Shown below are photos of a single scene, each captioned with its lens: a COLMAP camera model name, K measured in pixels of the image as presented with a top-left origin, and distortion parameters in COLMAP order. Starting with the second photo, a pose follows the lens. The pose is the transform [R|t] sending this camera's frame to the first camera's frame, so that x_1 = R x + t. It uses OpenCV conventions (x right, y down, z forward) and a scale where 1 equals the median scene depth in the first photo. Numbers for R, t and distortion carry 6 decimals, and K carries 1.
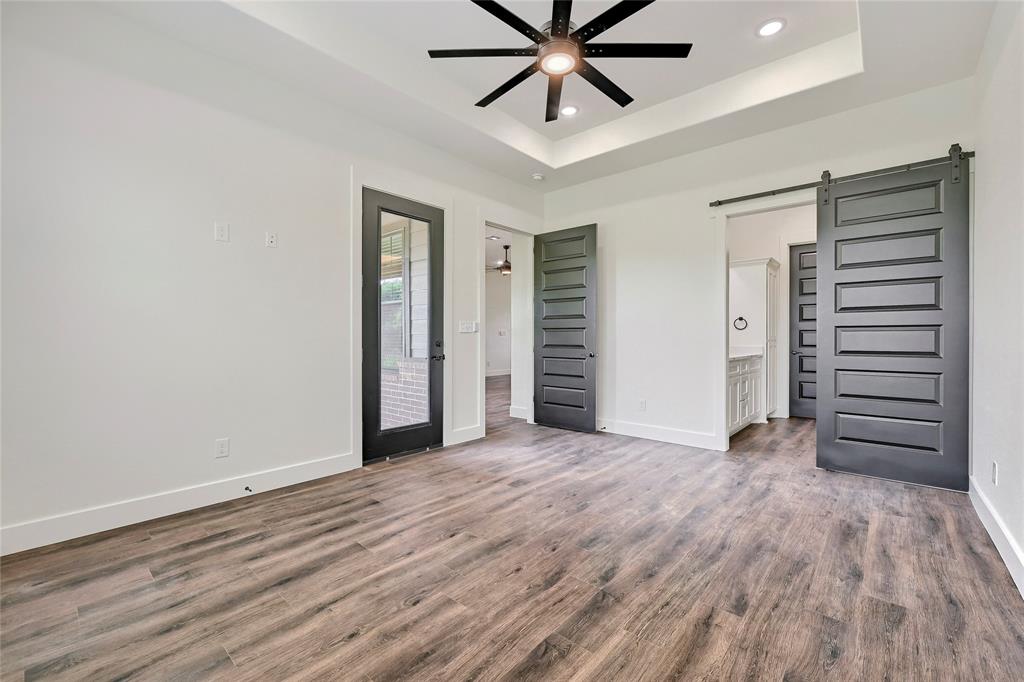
lens RADIAL K [[428.8, 0, 516.6], [0, 428.8, 341.9], [0, 0, 1]] dist [-0.001019, 0.000019]
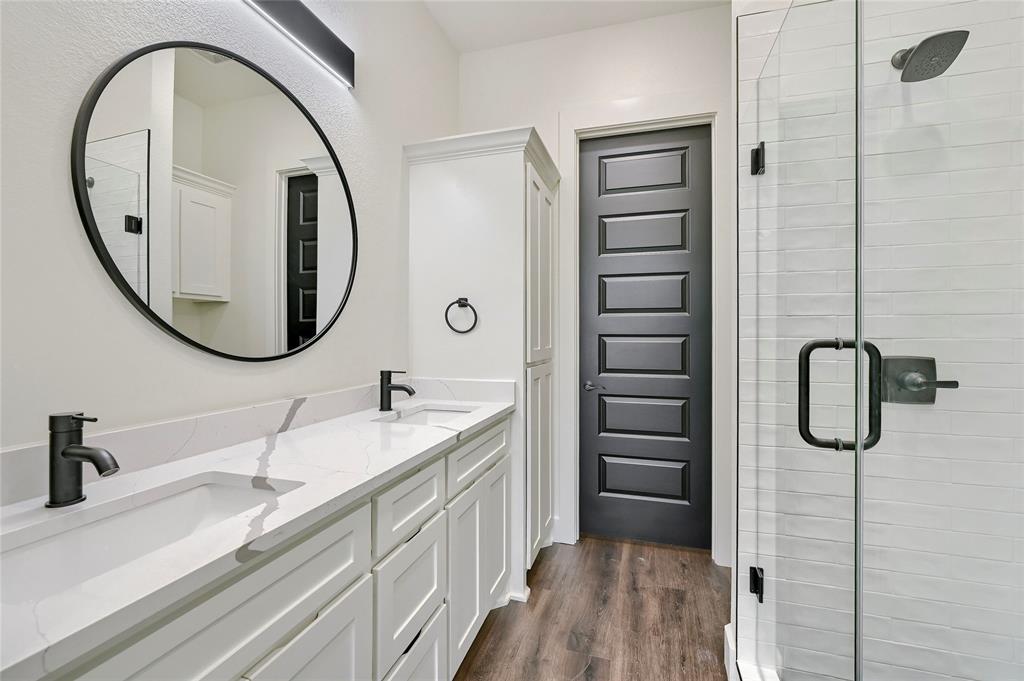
lens RADIAL K [[428.8, 0, 513.1], [0, 428.8, 335.8], [0, 0, 1]] dist [-0.001019, 0.000019]
pose [[0.912187, 0.000331, 0.409774, 0.341653], [0.001456, 0.999991, -0.004048, -0.020595], [-0.409771, 0.004289, 0.912178, 0.541226]]
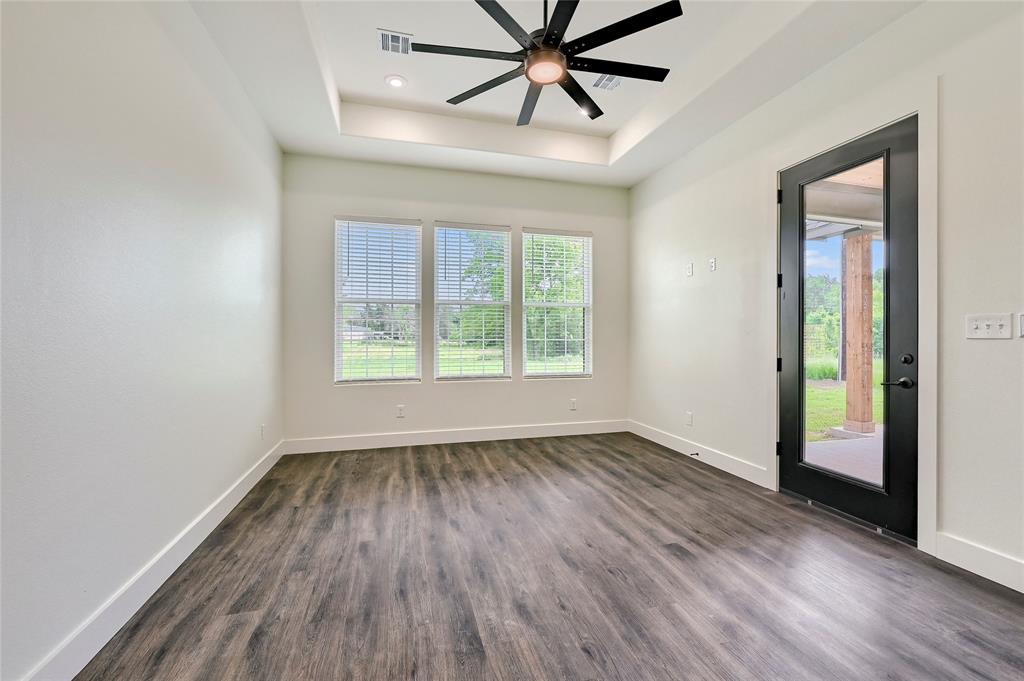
lens RADIAL K [[428.8, 0, 513.4], [0, 428.8, 335.0], [0, 0, 1]] dist [-0.001019, 0.000019]
pose [[-0.558358, -0.002280, -0.829597, 1.045187], [-0.008064, 0.999964, 0.002680, -0.042678], [0.829561, 0.008186, -0.558356, 1.620834]]
